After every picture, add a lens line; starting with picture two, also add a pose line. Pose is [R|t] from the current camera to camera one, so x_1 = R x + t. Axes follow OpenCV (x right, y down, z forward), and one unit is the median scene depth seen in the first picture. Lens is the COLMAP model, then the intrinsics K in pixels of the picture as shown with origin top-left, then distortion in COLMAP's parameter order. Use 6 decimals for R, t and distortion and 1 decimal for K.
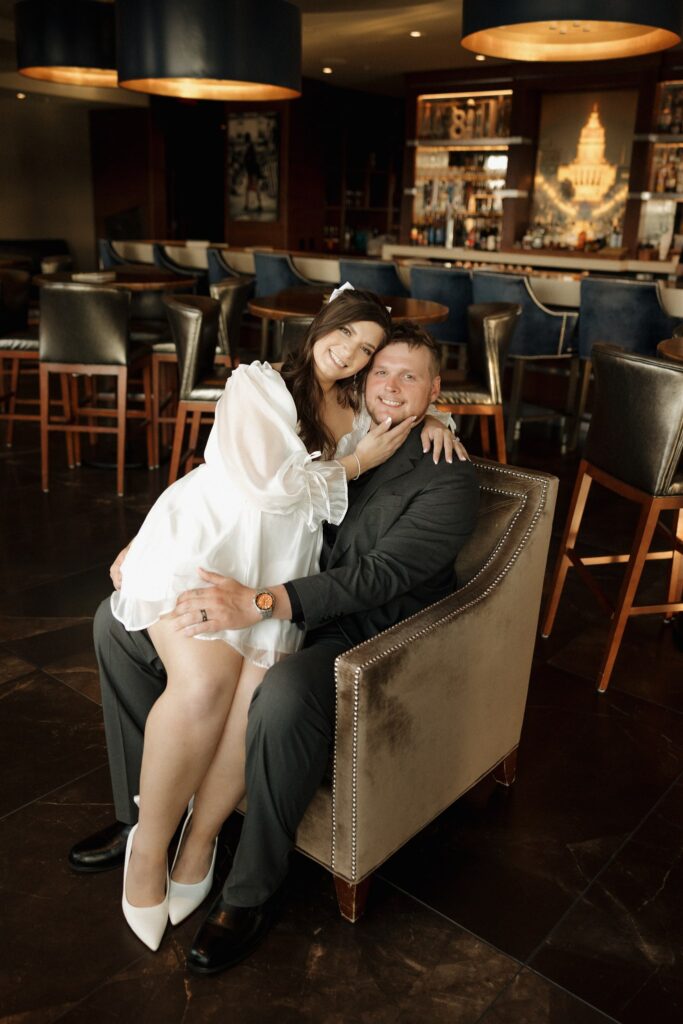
lens RADIAL K [[965.6, 0, 341.5], [0, 965.6, 512.0], [0, 0, 1]] dist [0.004689, -0.007116]
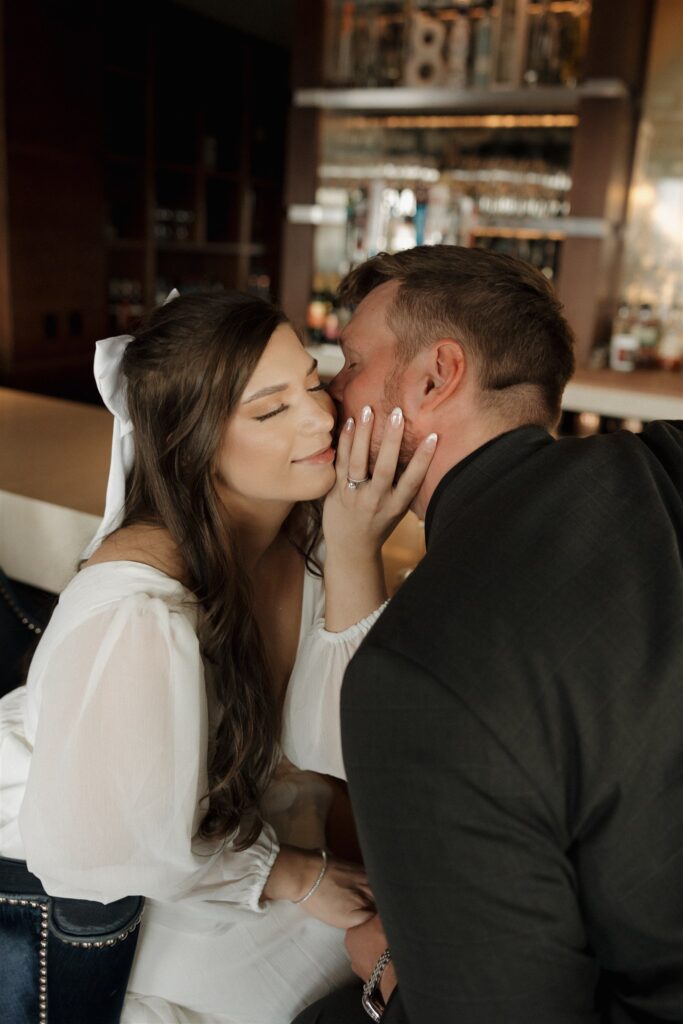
lens RADIAL K [[965.6, 0, 341.5], [0, 965.6, 512.0], [0, 0, 1]] dist [0.004689, -0.007116]
pose [[0.984845, -0.016865, 0.172615, 0.011503], [0.021437, 0.999466, -0.024657, -0.190080], [-0.172107, 0.027984, 0.984681, 0.582768]]
